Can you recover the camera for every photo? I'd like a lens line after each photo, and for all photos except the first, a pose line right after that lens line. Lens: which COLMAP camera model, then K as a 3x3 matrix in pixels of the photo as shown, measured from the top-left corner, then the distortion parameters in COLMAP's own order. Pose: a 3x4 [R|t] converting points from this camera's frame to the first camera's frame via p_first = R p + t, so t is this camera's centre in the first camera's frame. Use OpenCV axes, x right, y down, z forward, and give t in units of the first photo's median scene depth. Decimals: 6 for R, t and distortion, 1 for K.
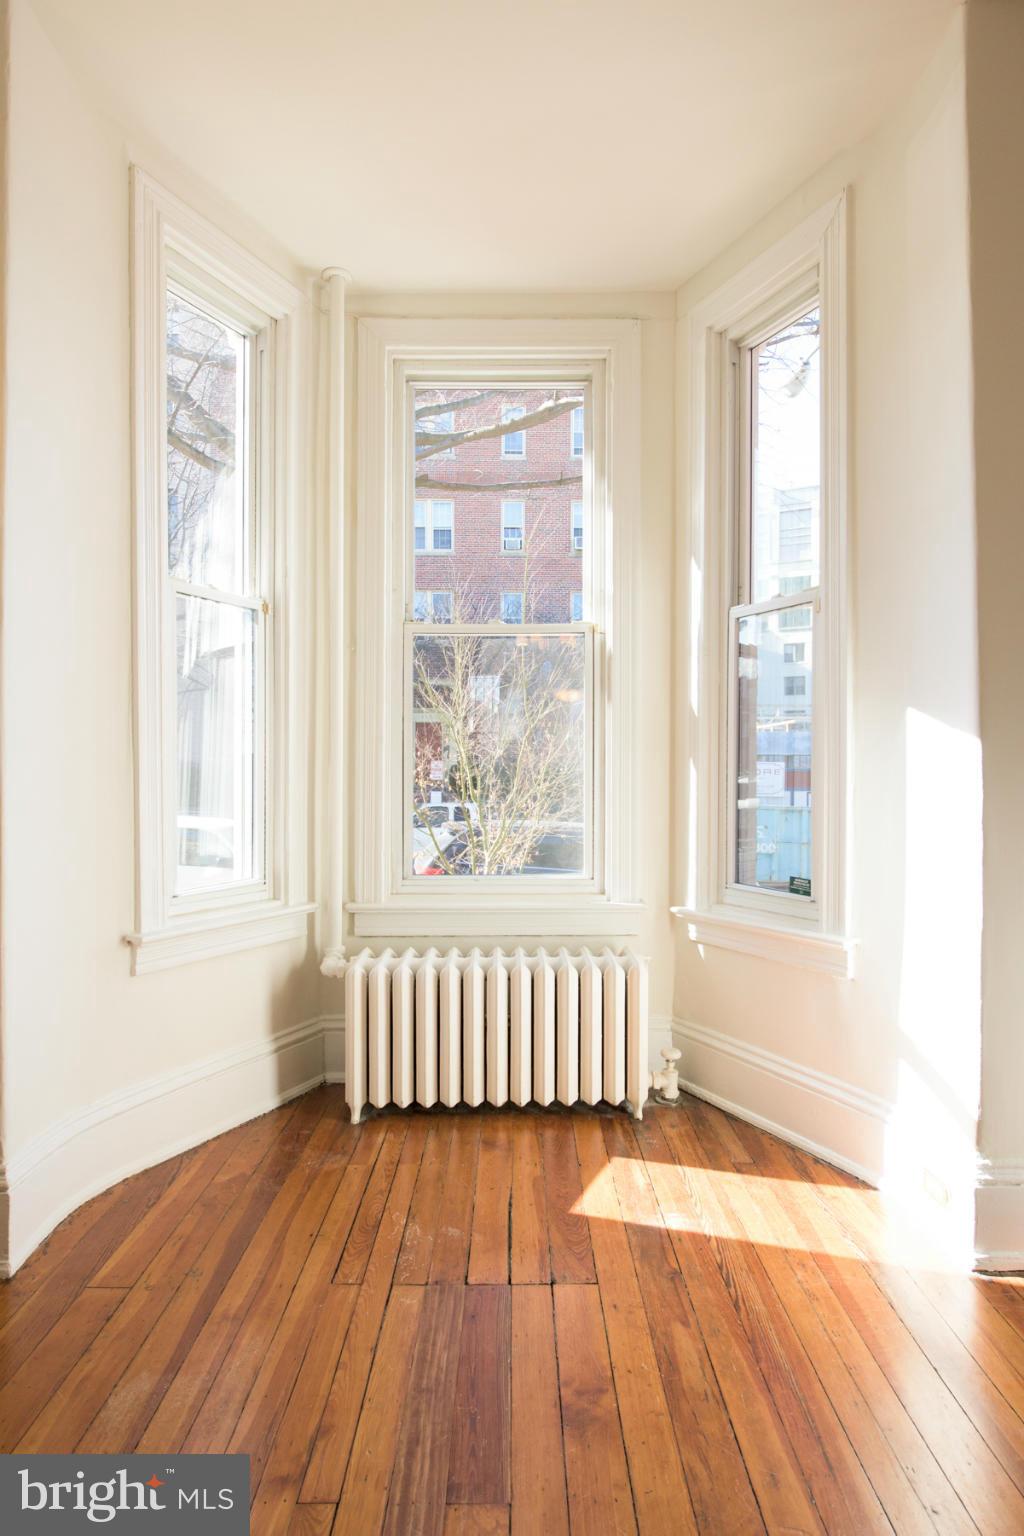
lens RADIAL K [[890.8, 0, 517.0], [0, 890.8, 777.5], [0, 0, 1]] dist [-0.020104, -0.000095]
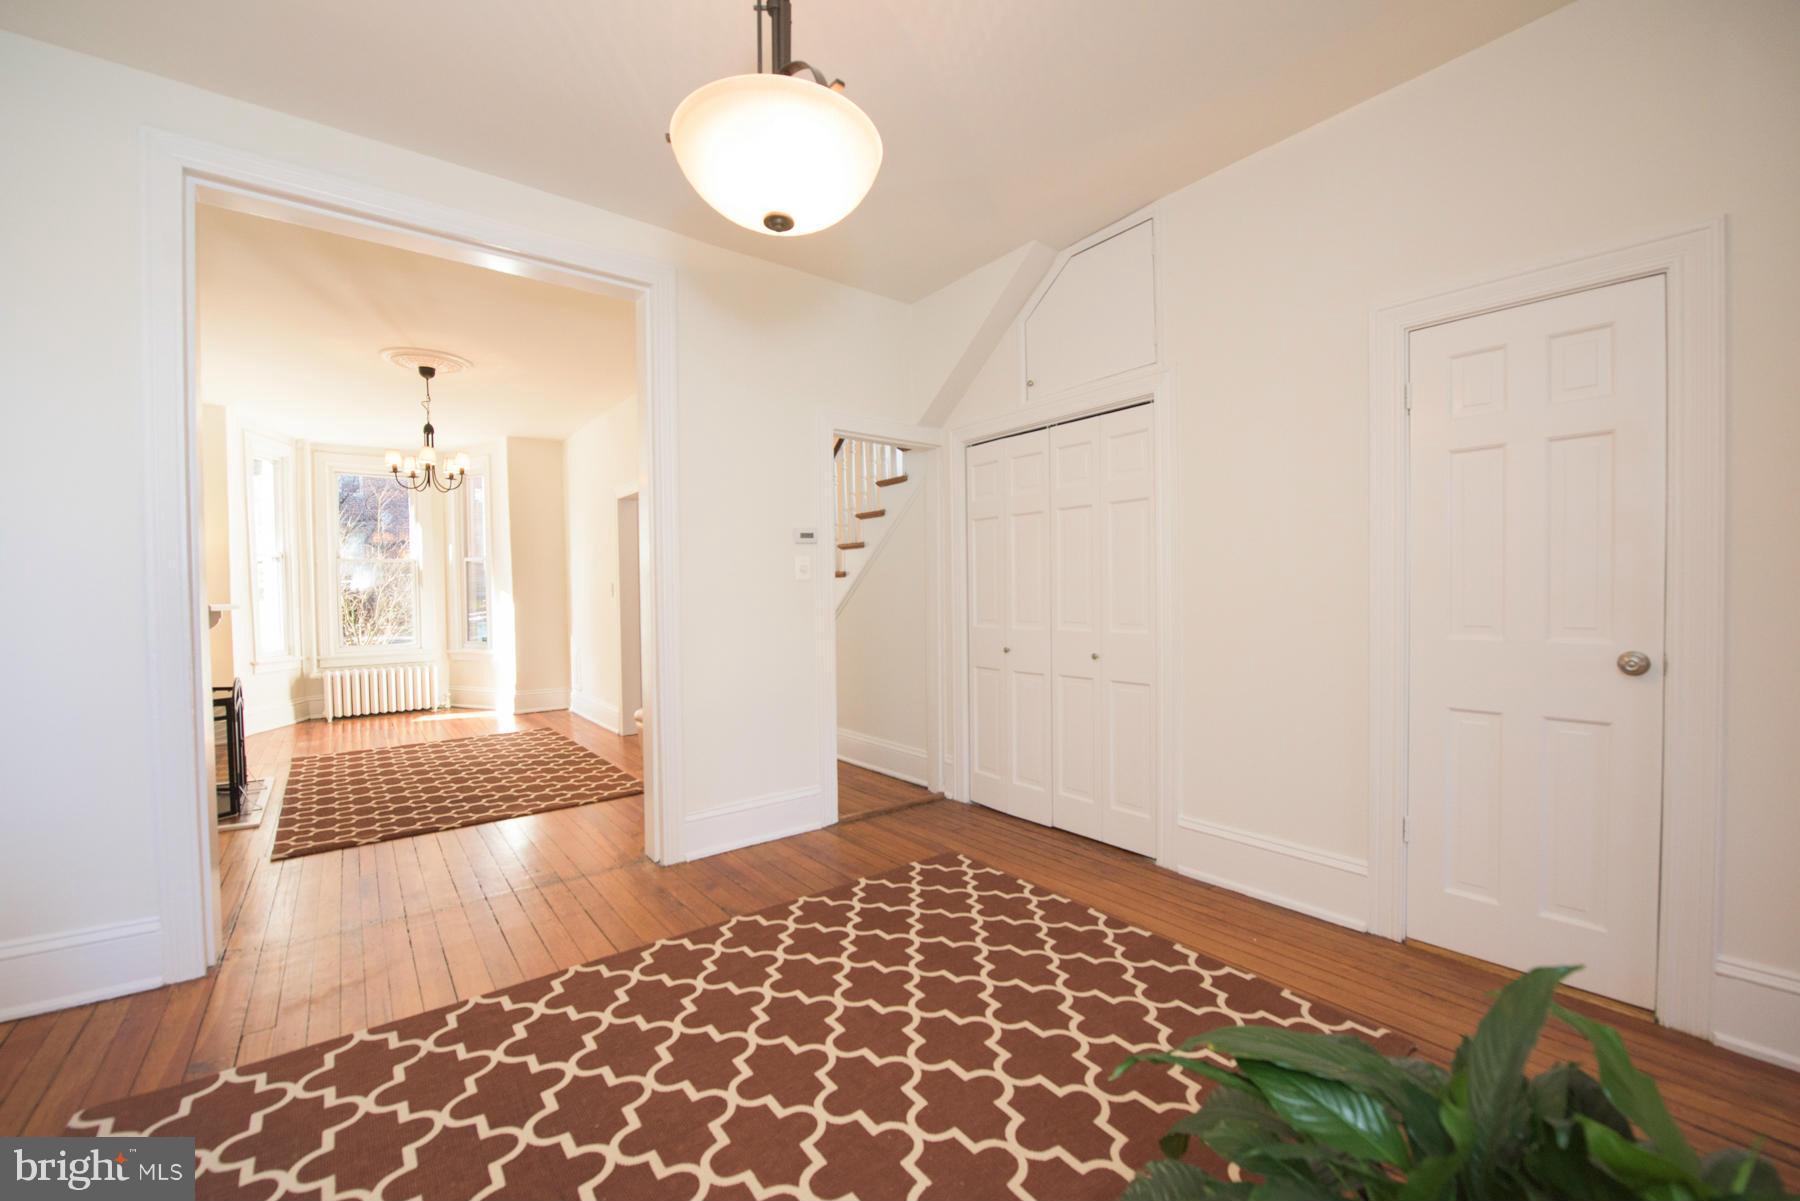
lens RADIAL K [[737.9, 0, 907.5], [0, 737.9, 610.4], [0, 0, 1]] dist [-0.004471, -0.001089]
pose [[0.793927, -0.026996, 0.607414, -0.122307], [0.017396, 0.999613, 0.021689, -0.029307], [-0.607764, -0.006653, 0.794090, -2.210074]]
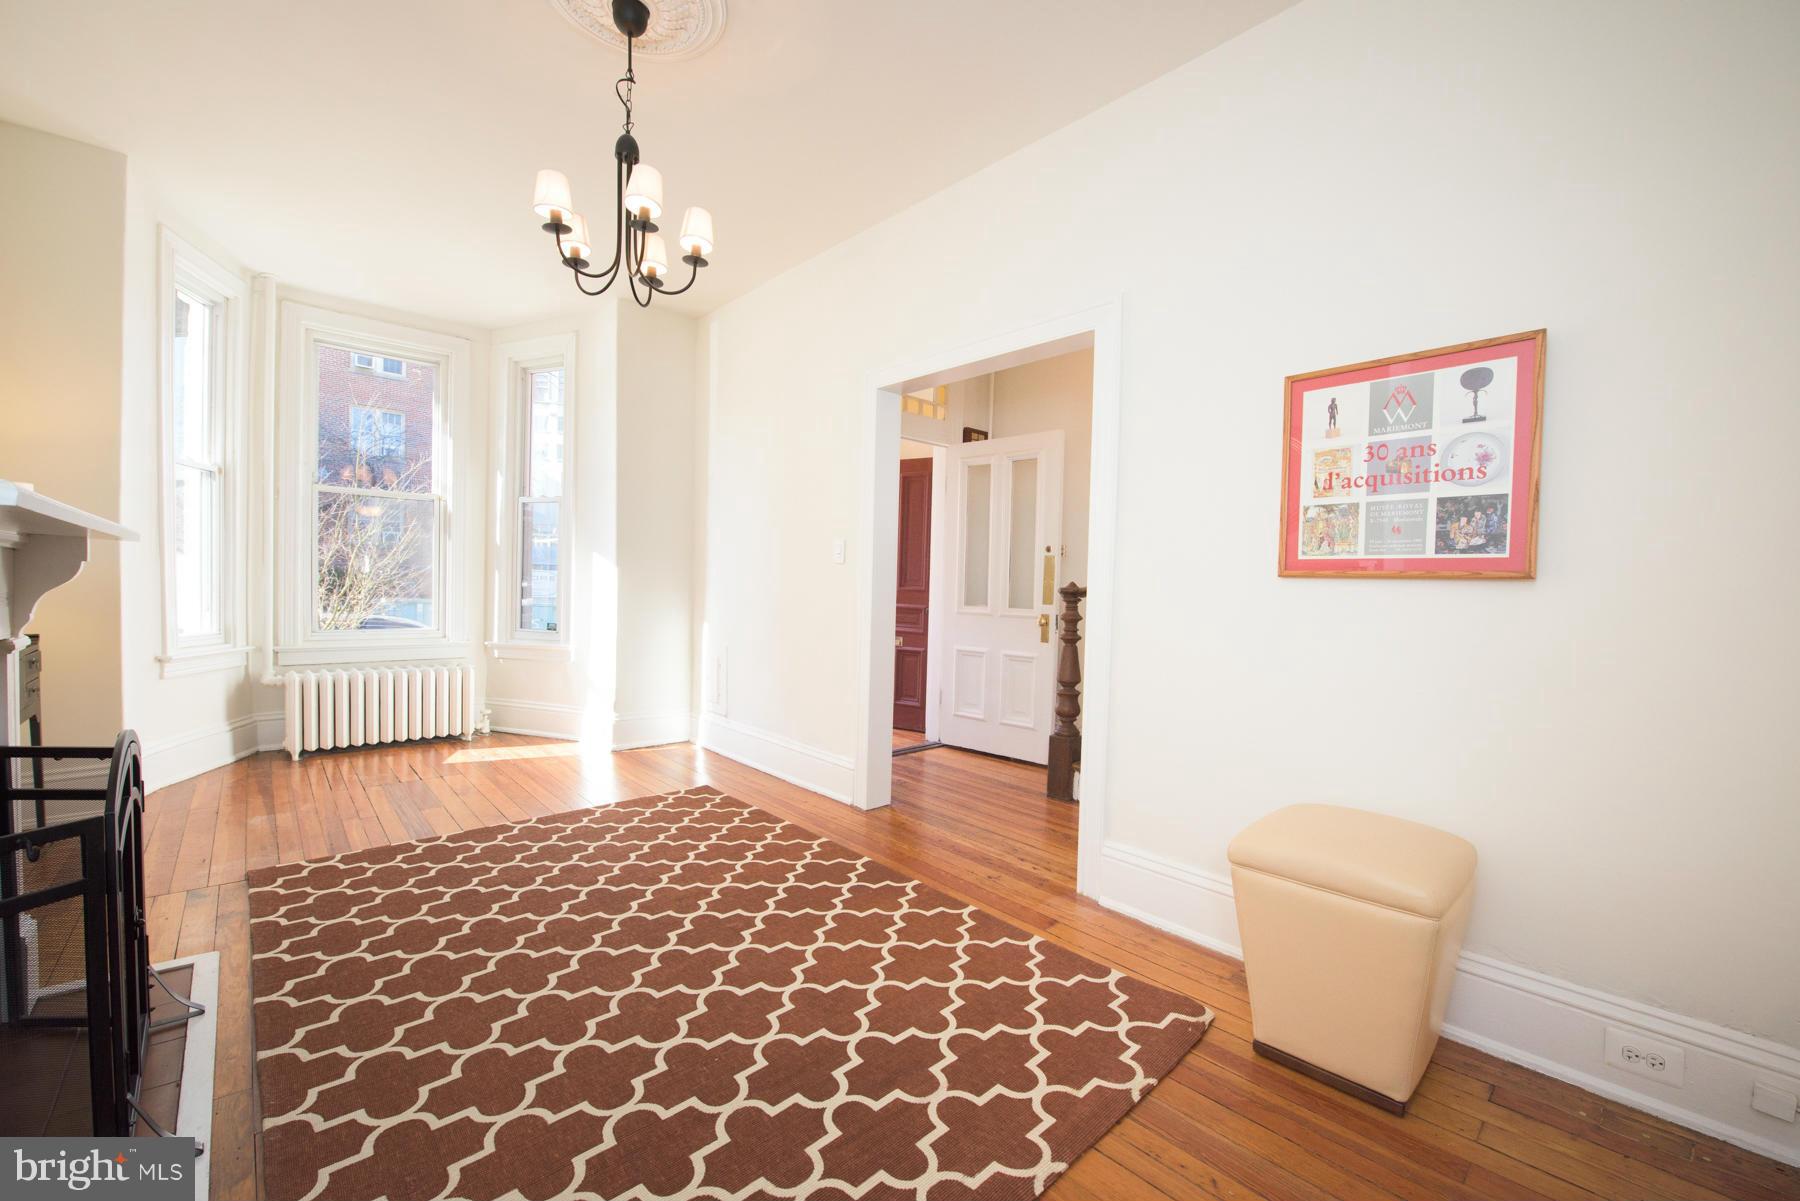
lens RADIAL K [[737.9, 0, 894.2], [0, 737.9, 604.3], [0, 0, 1]] dist [-0.004471, -0.001089]
pose [[0.753172, 0.001601, 0.657821, -0.237218], [-0.018657, 0.999647, 0.018929, 0.012296], [-0.657559, -0.026530, 0.752936, -0.902979]]
